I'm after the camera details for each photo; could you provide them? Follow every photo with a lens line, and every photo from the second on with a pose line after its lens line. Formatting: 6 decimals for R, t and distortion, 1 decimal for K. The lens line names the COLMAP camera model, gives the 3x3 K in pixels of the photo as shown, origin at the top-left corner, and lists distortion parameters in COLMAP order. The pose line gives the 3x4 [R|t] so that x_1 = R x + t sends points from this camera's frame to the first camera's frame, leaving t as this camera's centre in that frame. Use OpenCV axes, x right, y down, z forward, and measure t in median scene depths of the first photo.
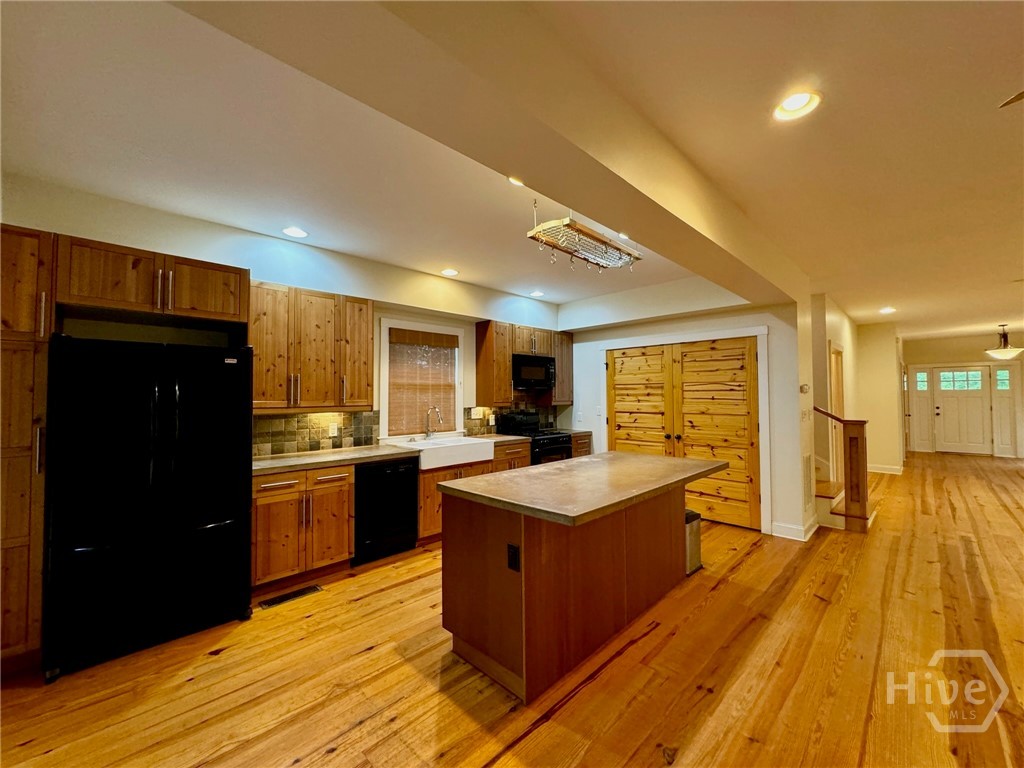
lens RADIAL K [[411.1, 0, 513.9], [0, 411.1, 380.9], [0, 0, 1]] dist [0.002042, -0.000022]
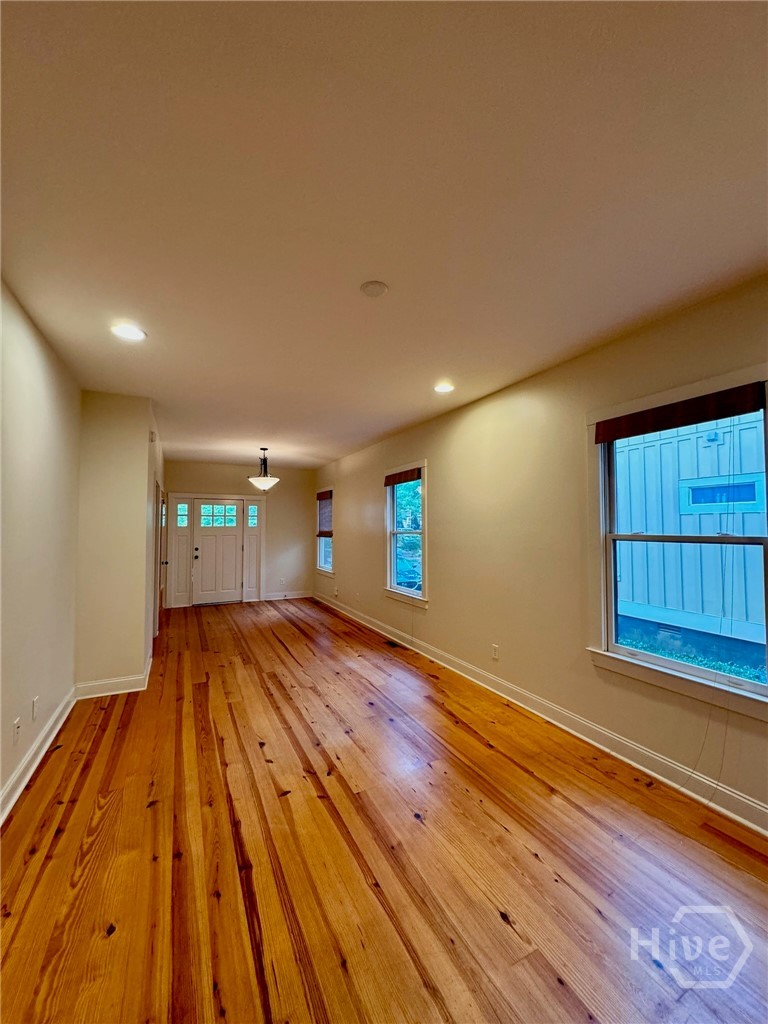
lens RADIAL K [[411.1, 0, 386.2], [0, 411.1, 508.8], [0, 0, 1]] dist [0.002042, -0.000022]
pose [[0.317454, 0.038693, 0.947484, 0.732026], [-0.028936, 0.999097, -0.031106, 0.003679], [-0.947832, -0.017542, 0.318287, 0.754231]]
